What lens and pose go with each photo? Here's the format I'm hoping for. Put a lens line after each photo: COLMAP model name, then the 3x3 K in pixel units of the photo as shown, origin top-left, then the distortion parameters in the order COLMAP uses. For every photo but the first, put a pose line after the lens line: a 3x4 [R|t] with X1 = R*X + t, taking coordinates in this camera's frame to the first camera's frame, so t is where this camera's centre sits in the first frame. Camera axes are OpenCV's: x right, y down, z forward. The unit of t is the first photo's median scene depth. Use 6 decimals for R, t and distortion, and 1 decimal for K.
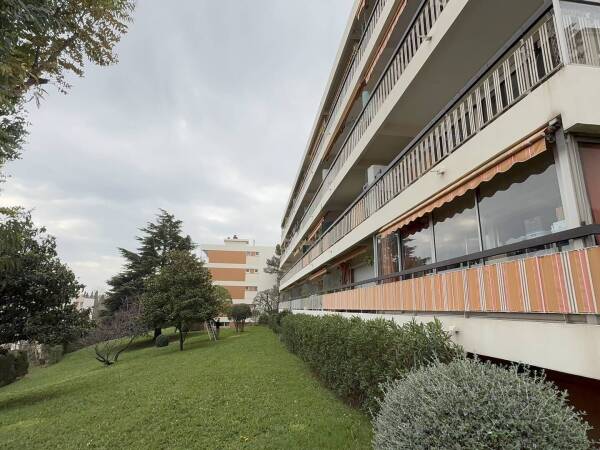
lens RADIAL K [[347.8, 0, 291.1], [0, 347.8, 228.9], [0, 0, 1]] dist [-0.027102, 0.027790]
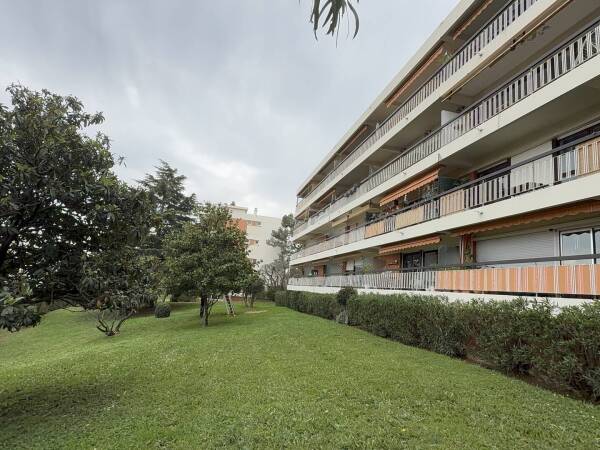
lens RADIAL K [[347.8, 0, 284.3], [0, 347.8, 226.8], [0, 0, 1]] dist [-0.027102, 0.027790]
pose [[0.992479, 0.100791, 0.069475, -0.118074], [-0.104286, 0.993356, 0.048658, 0.034531], [-0.064109, -0.055537, 0.996396, 0.105979]]
